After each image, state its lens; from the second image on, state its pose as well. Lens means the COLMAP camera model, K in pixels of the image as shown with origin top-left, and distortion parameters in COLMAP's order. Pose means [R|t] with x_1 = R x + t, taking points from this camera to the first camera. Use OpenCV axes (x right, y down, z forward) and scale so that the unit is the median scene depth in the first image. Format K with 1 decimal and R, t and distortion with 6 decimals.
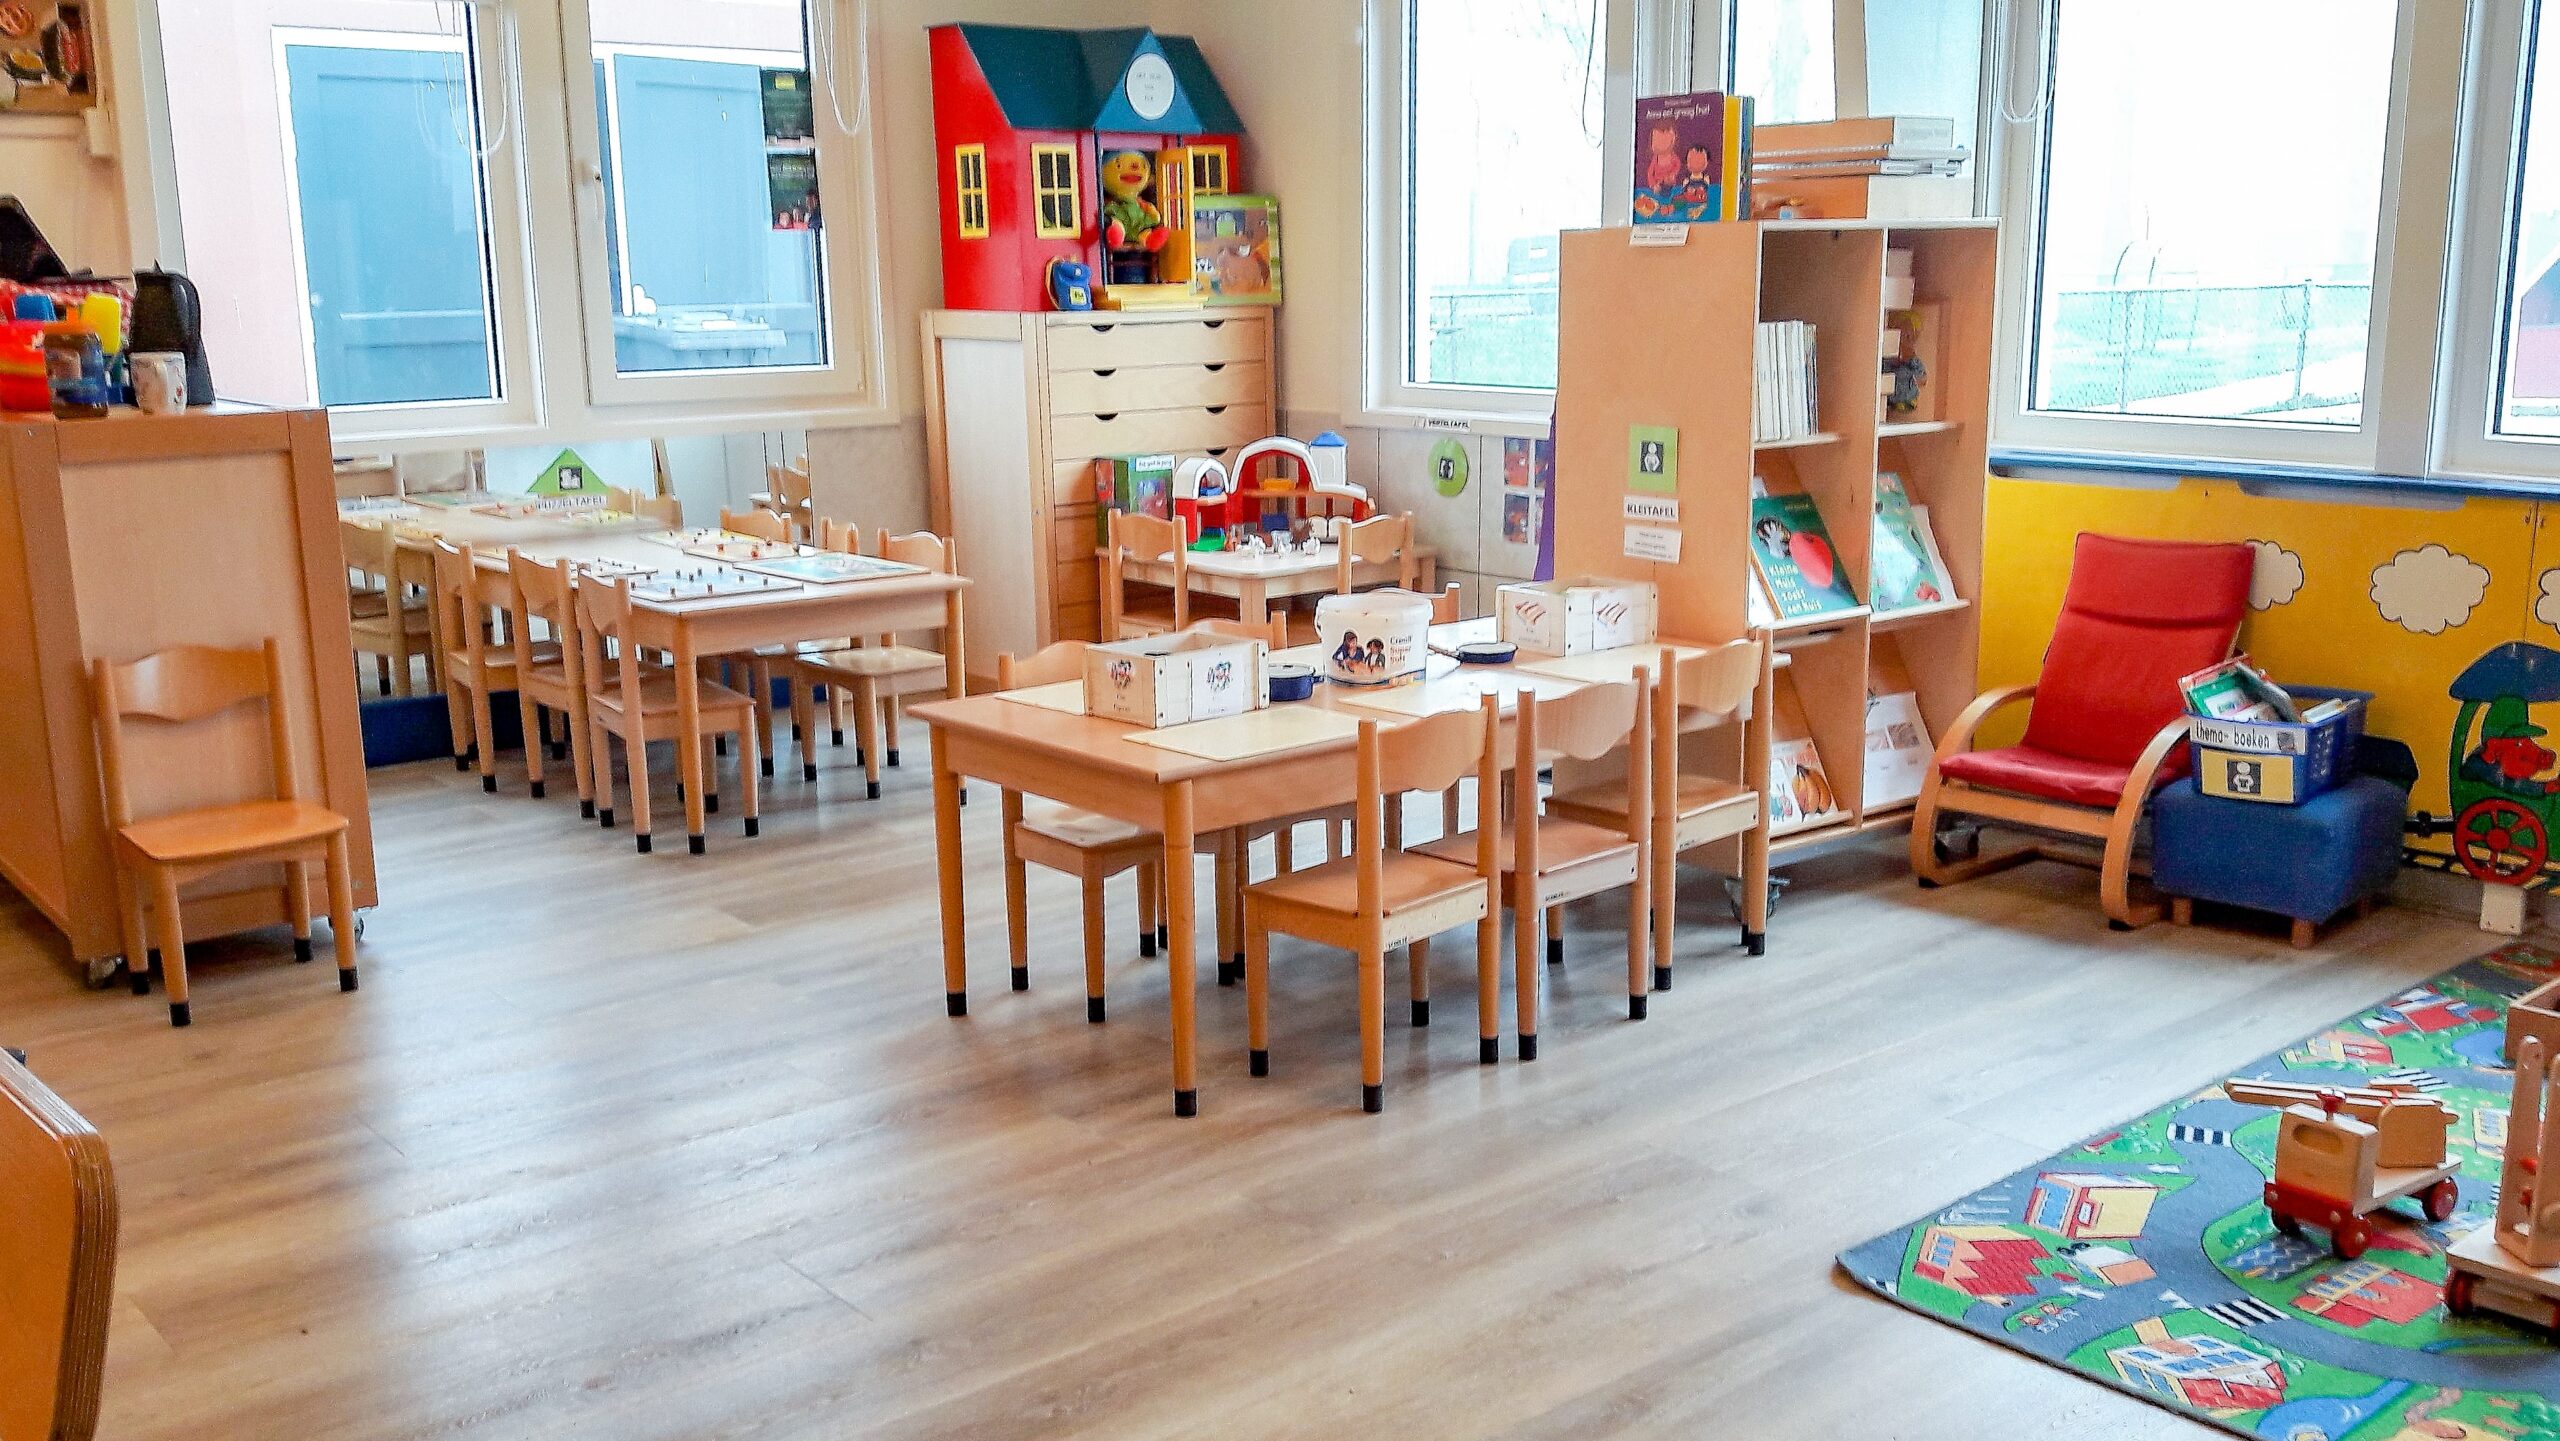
lens RADIAL K [[2265.2, 0, 1280.0], [0, 2265.2, 720.5], [0, 0, 1]] dist [0.210292, -0.387769]
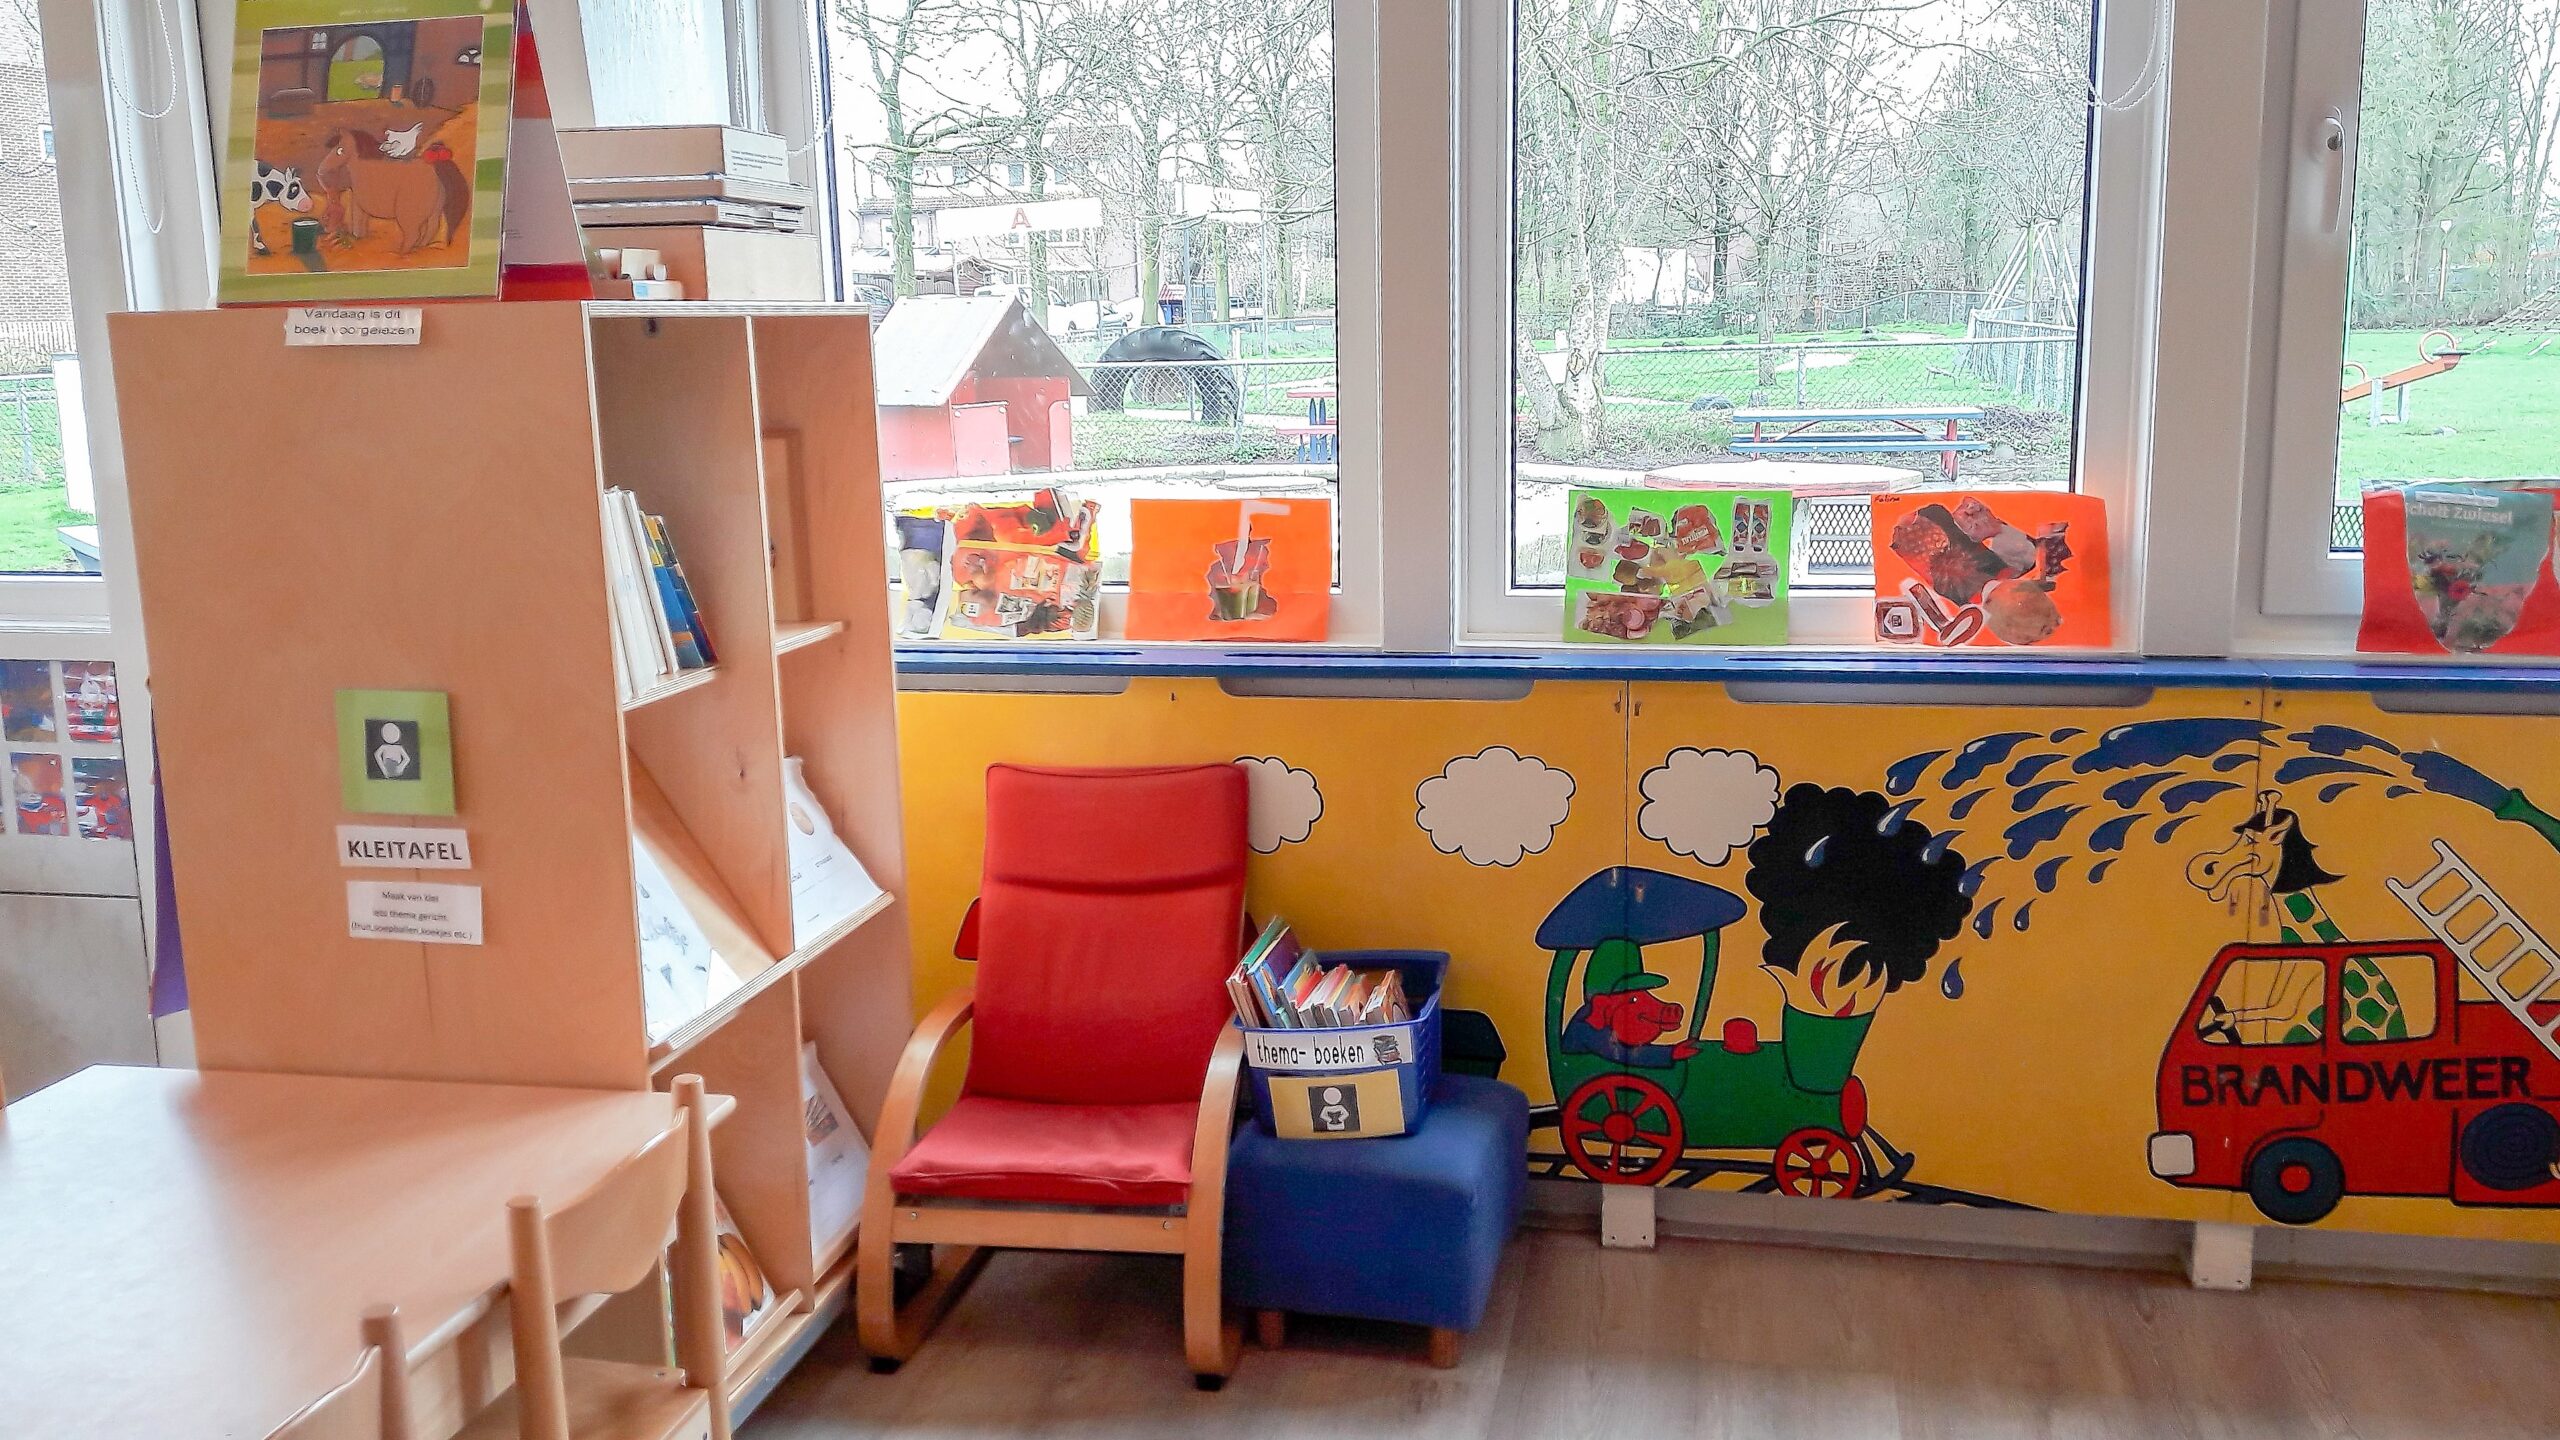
lens RADIAL K [[2265.2, 0, 1280.0], [0, 2265.2, 720.0], [0, 0, 1]] dist [0.210292, -0.387769]
pose [[0.791683, -0.112677, 0.600451, 0.009401], [0.136646, 0.990603, 0.005725, -0.096773], [-0.595454, 0.077517, 0.799641, 0.461827]]
